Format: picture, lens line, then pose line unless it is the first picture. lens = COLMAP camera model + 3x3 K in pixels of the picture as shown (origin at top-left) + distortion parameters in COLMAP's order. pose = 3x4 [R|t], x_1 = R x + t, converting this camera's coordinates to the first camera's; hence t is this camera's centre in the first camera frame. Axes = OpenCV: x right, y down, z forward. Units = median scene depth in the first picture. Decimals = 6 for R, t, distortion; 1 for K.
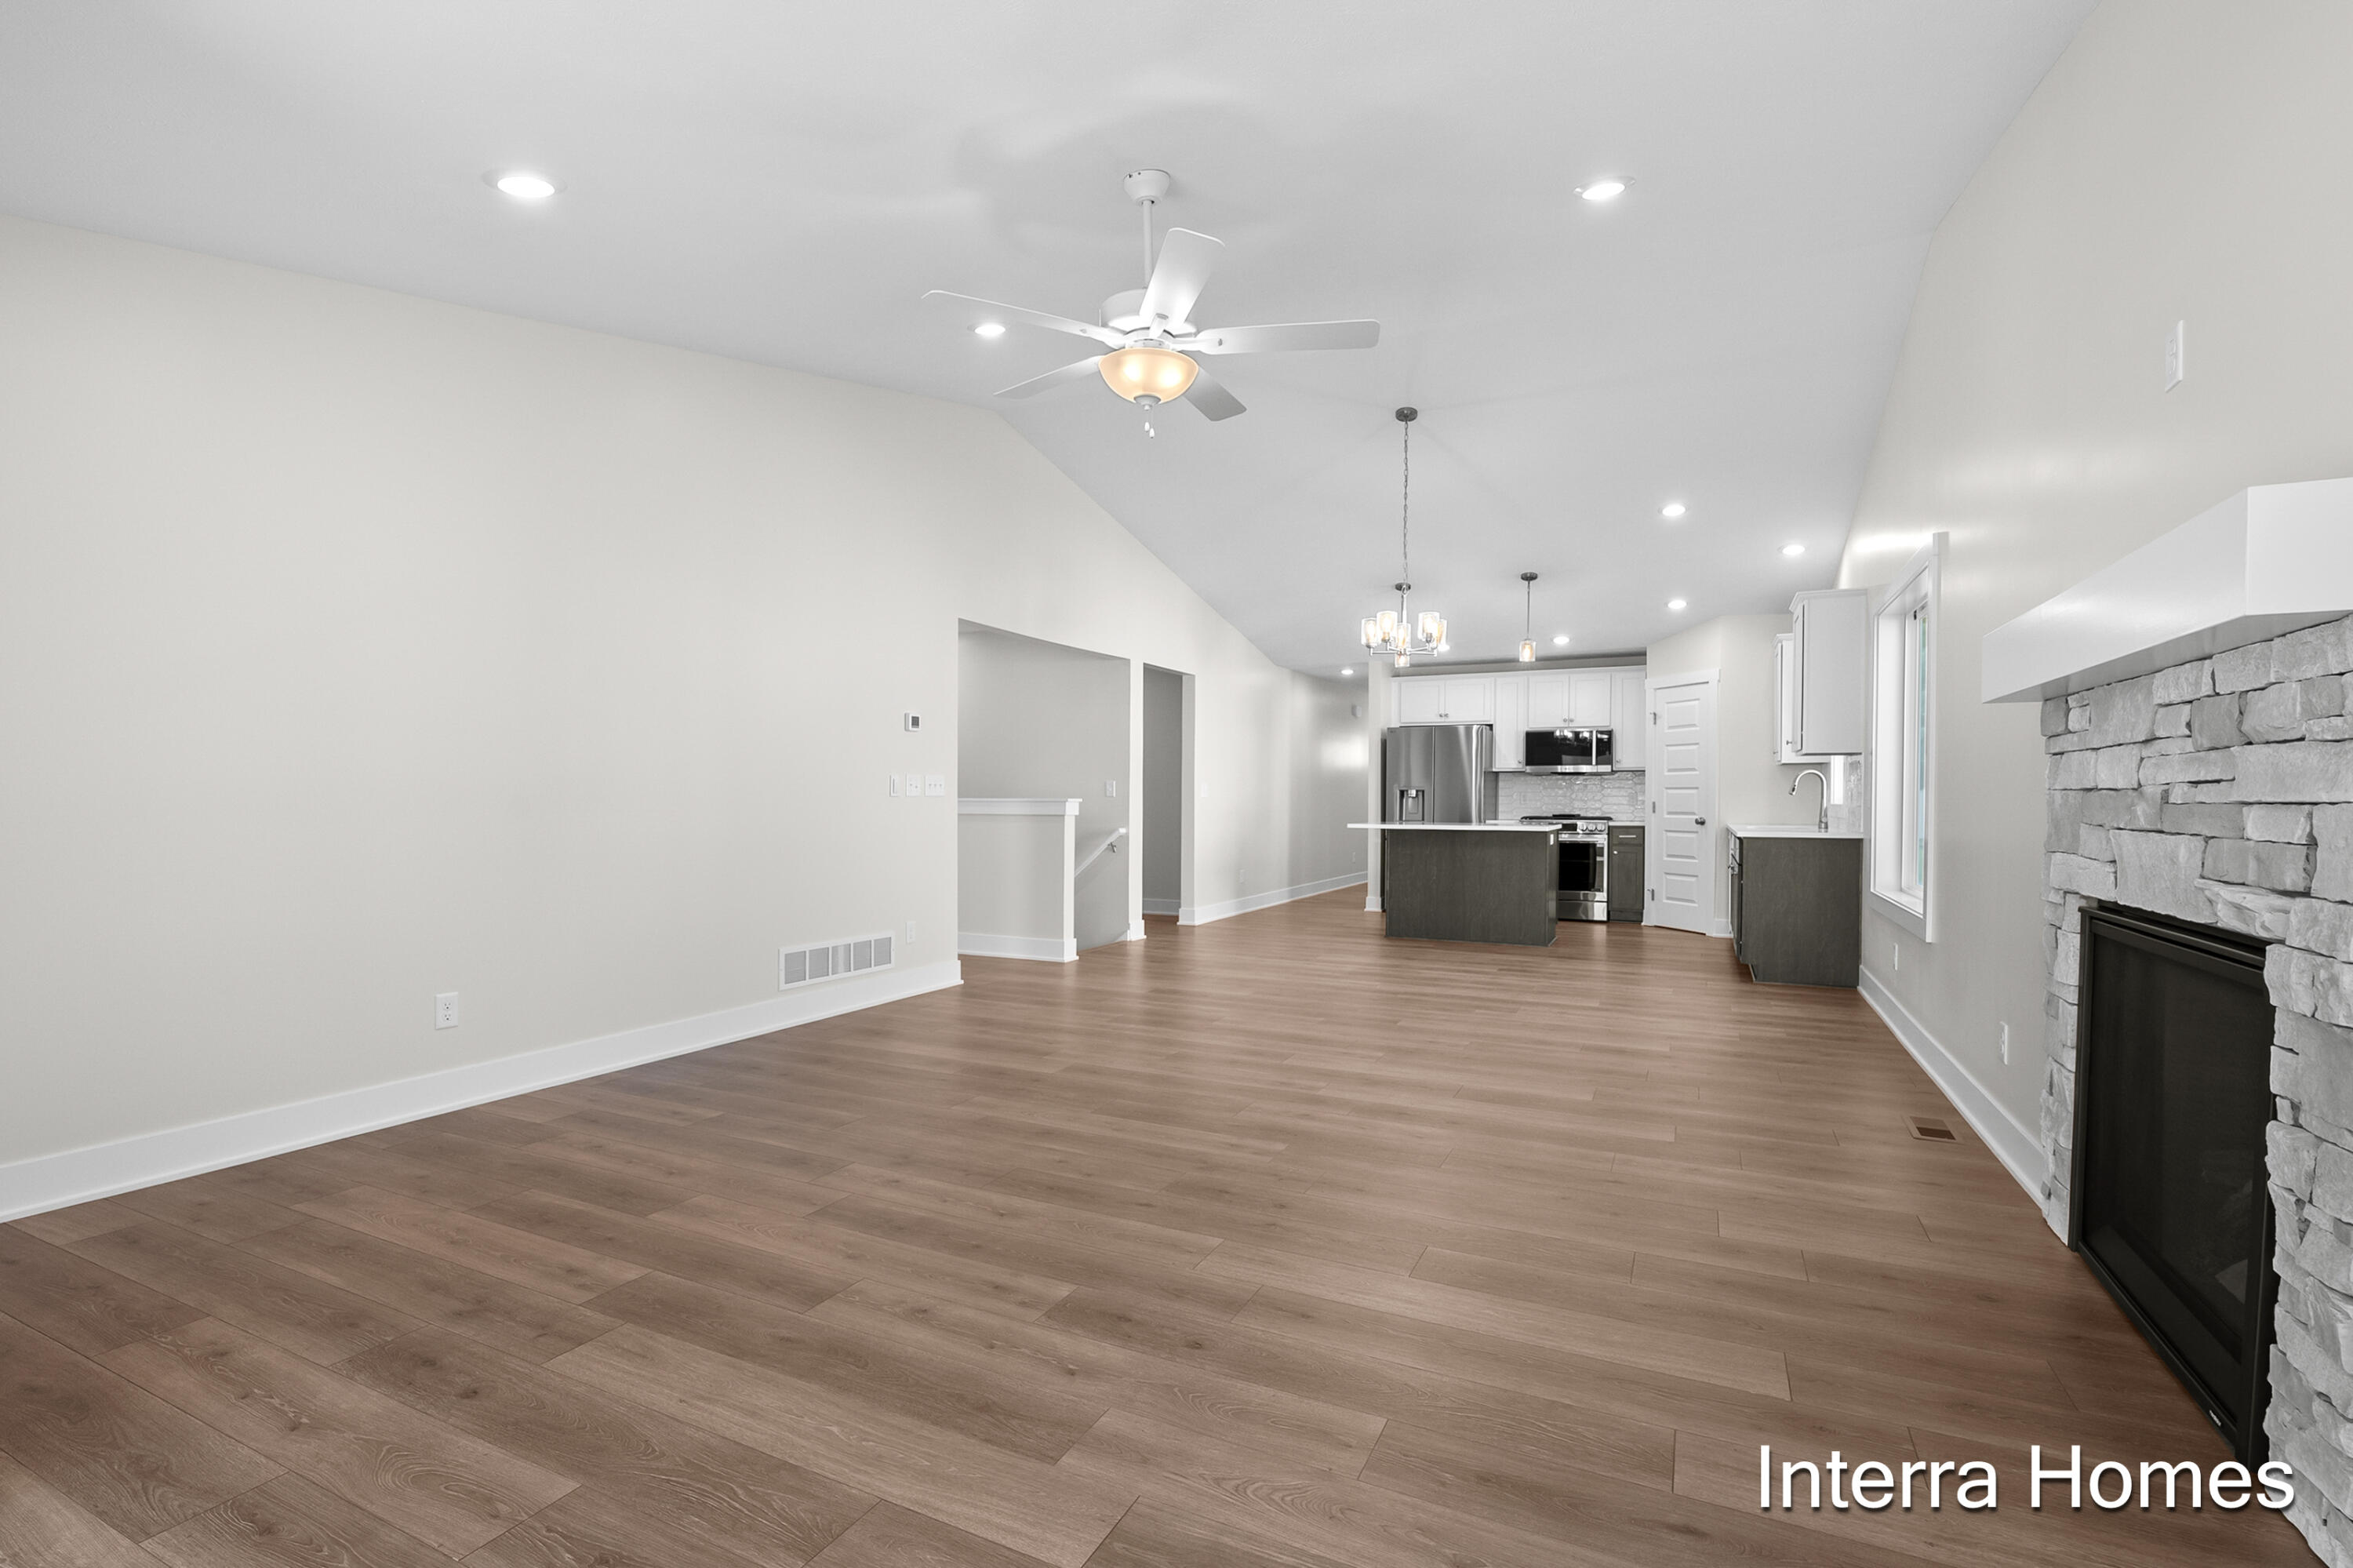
lens RADIAL K [[1058.4, 0, 1173.9], [0, 1058.4, 814.1], [0, 0, 1]] dist [-0.001067, 0.000020]
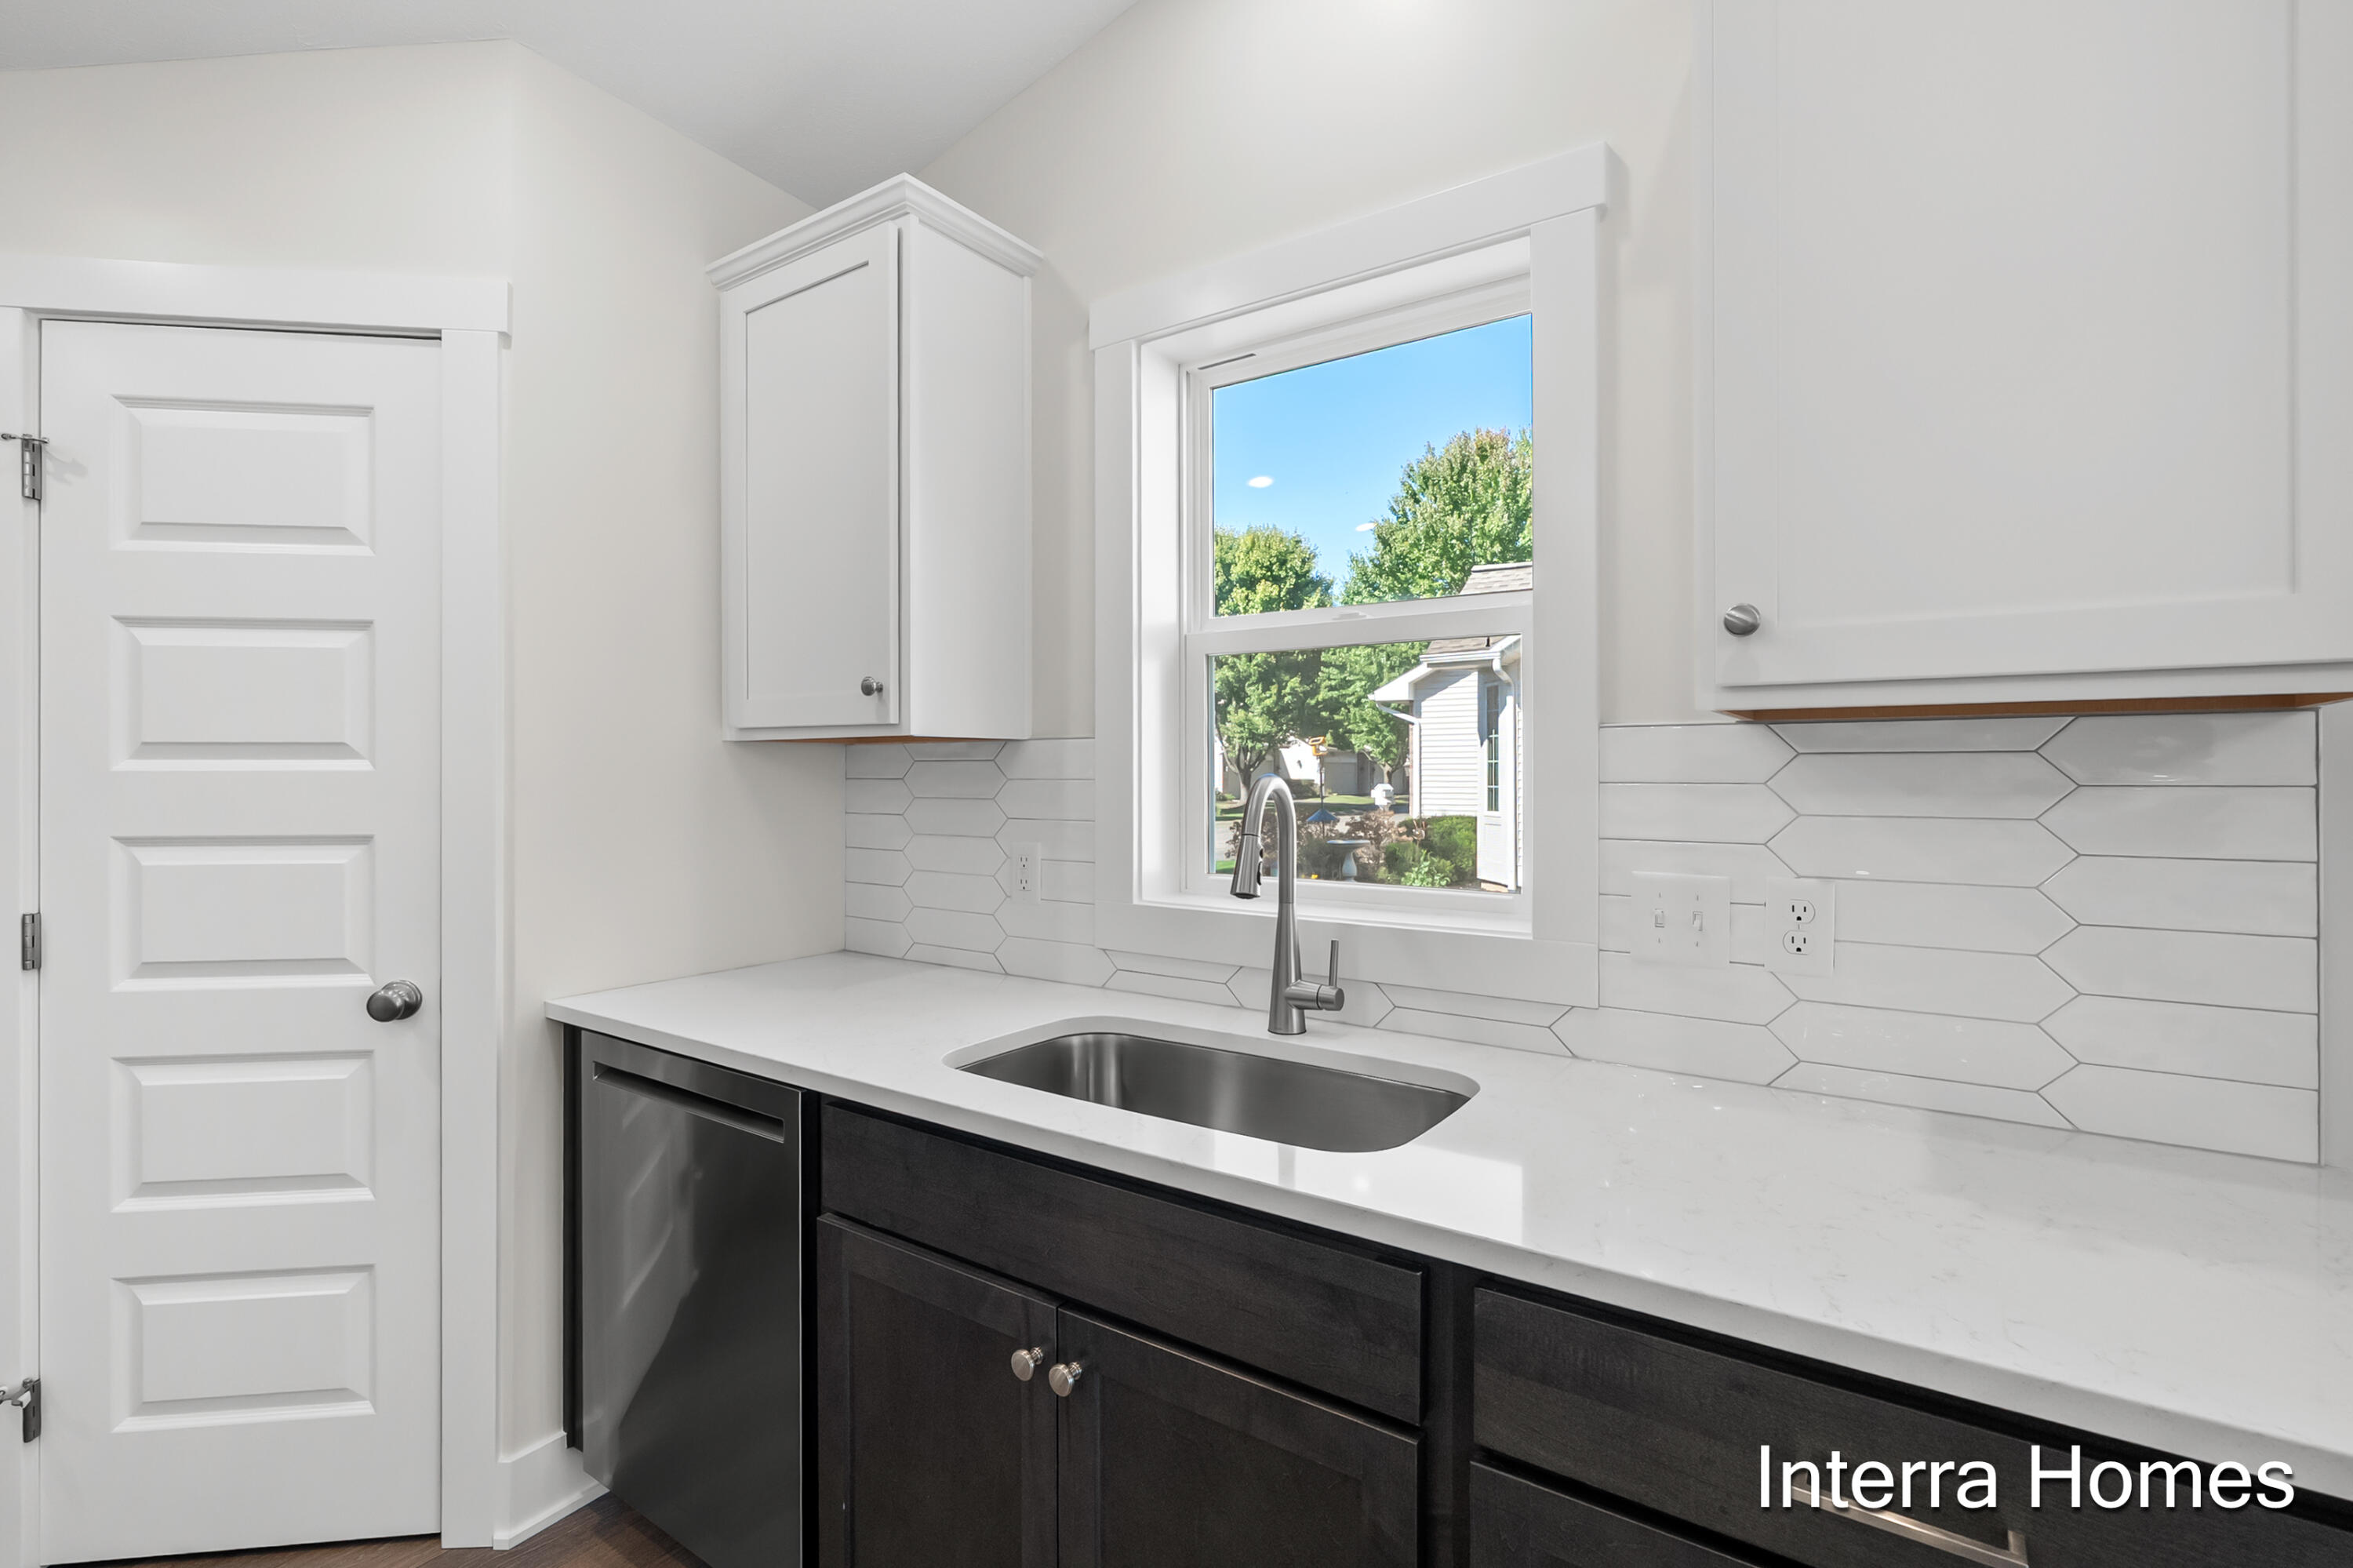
lens RADIAL K [[1075.5, 0, 1176.7], [0, 1075.5, 769.2], [0, 0, 1]] dist [-0.008276, 0.000499]
pose [[0.146452, -0.000240, 0.989218, 0.507432], [0.015707, 0.999874, -0.002083, -0.058012], [-0.989093, 0.015843, 0.146438, 1.319366]]
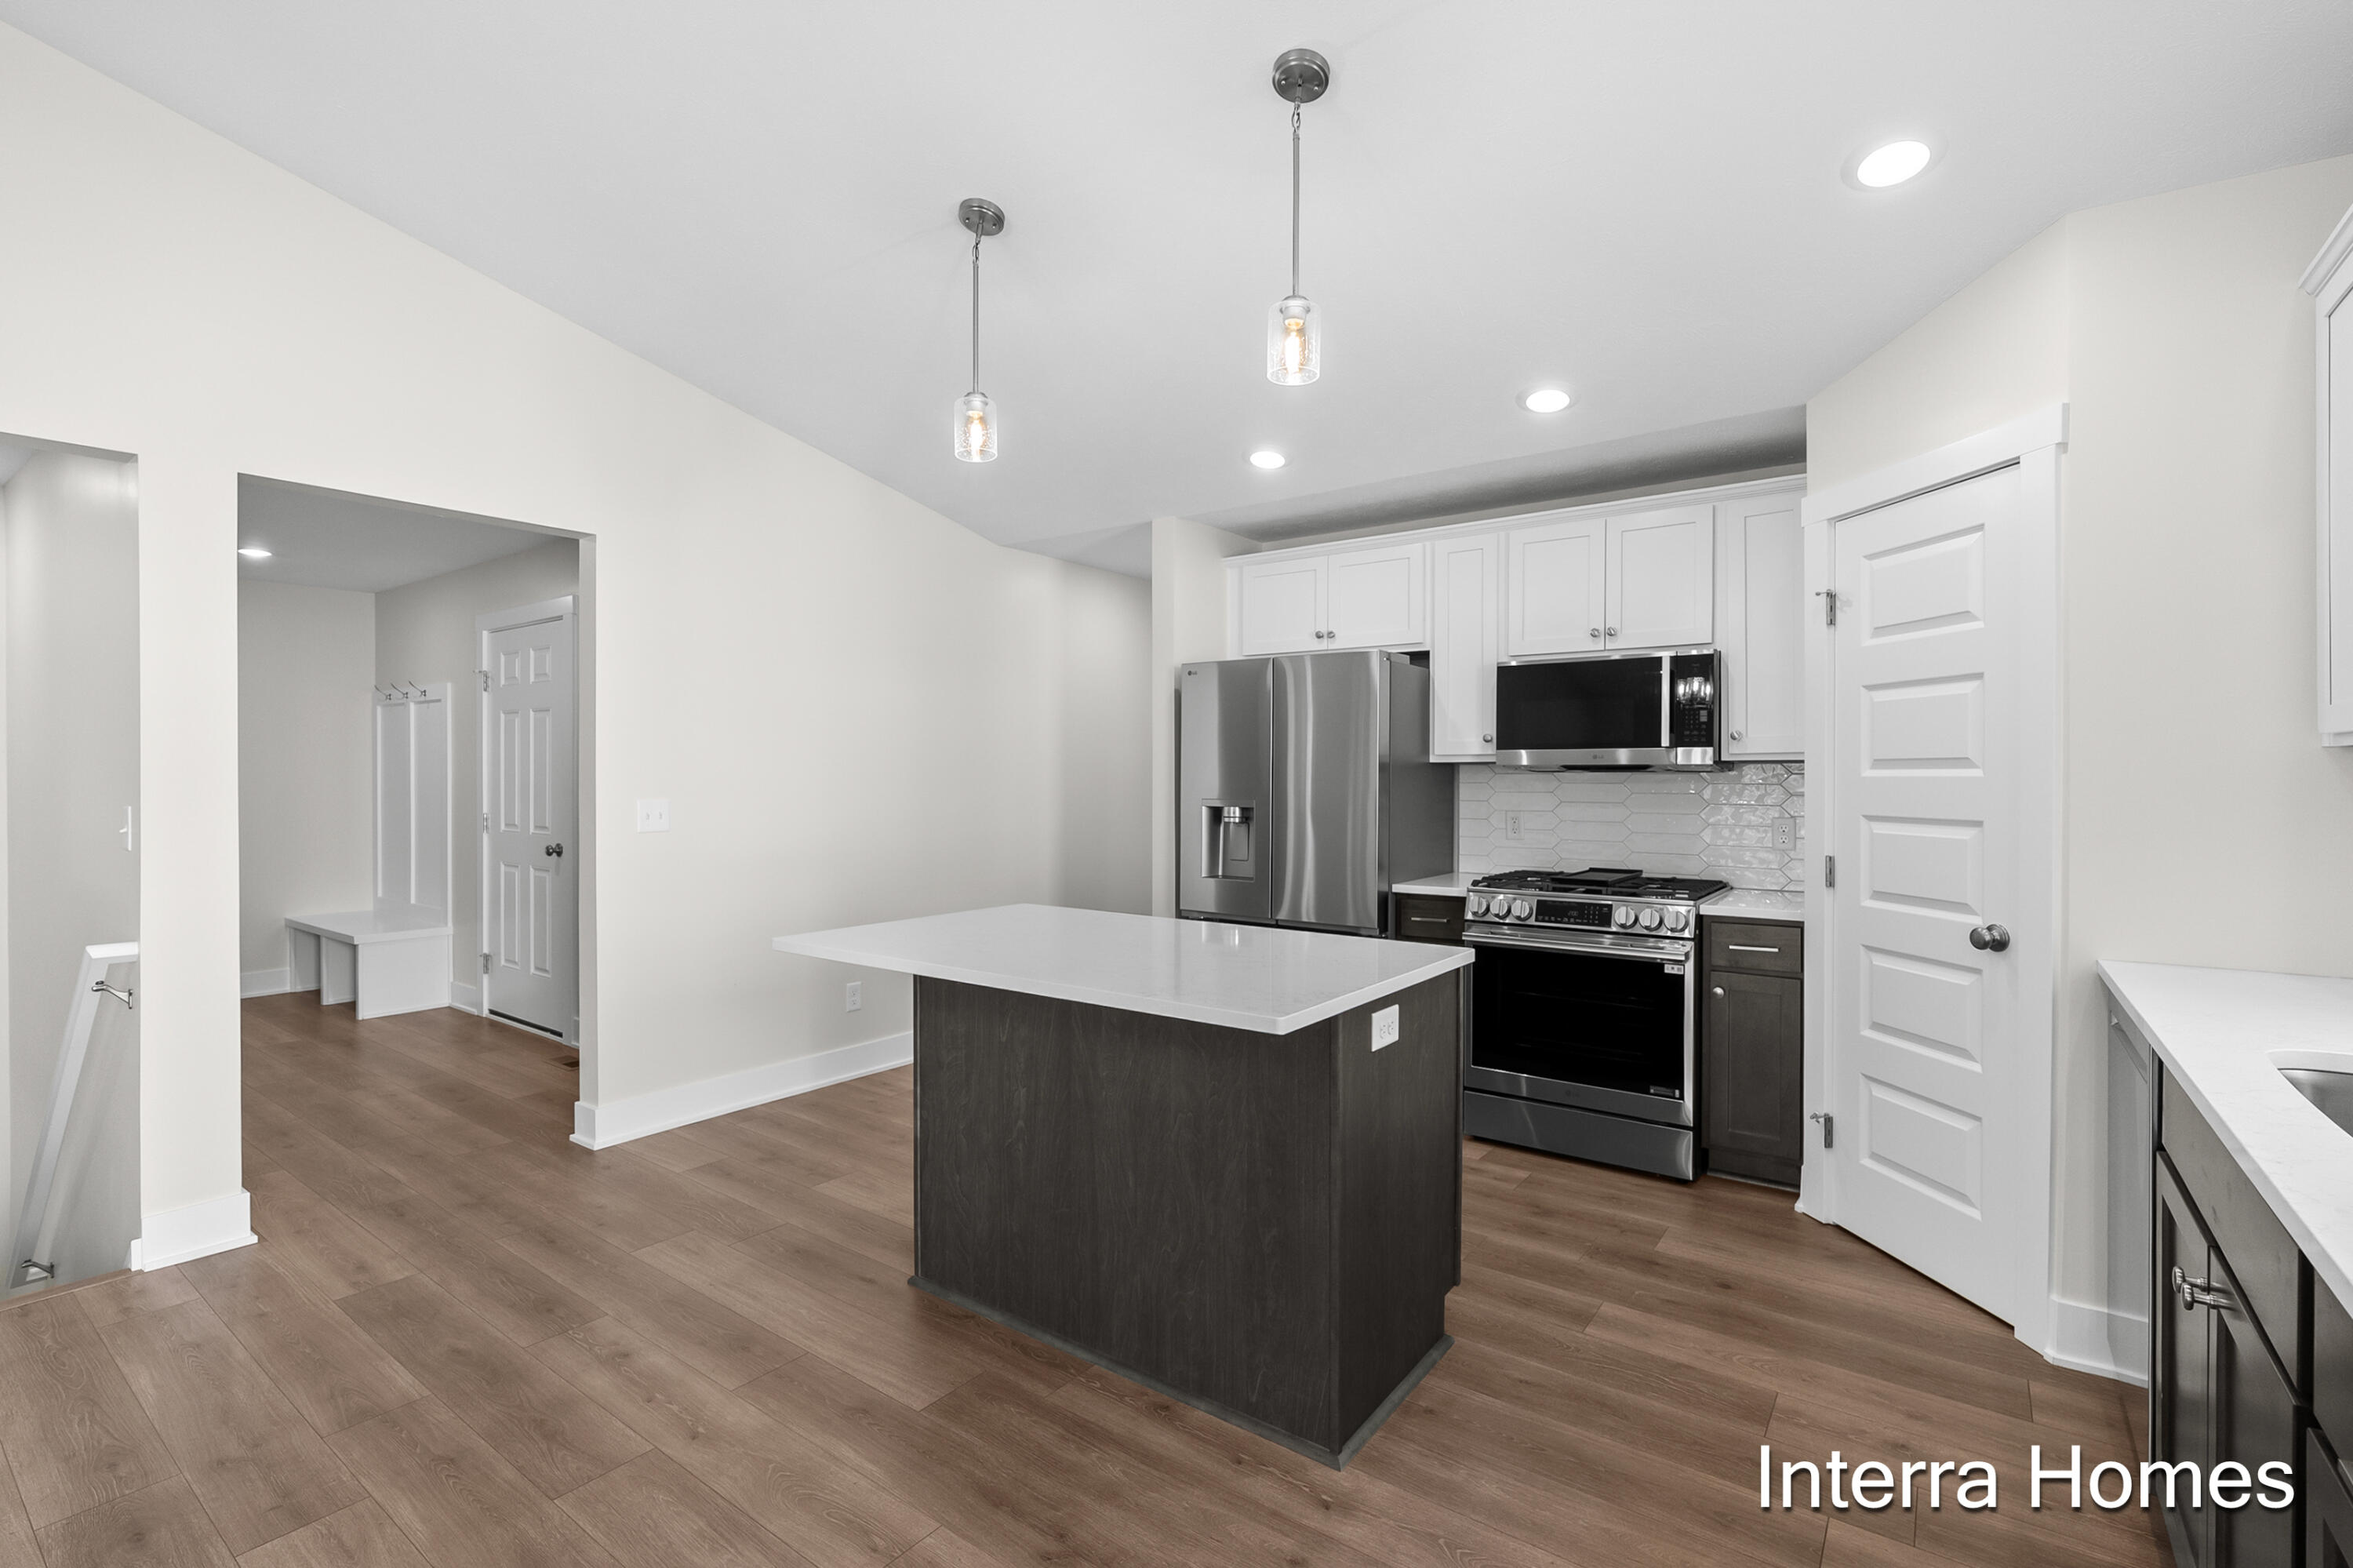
lens RADIAL K [[1053.4, 0, 1181.4], [0, 1053.4, 781.5], [0, 0, 1]] dist [-0.002872, -0.000024]
pose [[0.984880, -0.000593, -0.173236, 0.527437], [-0.001188, 0.999948, -0.010174, -0.054594], [0.173233, 0.010226, 0.984828, 1.084825]]
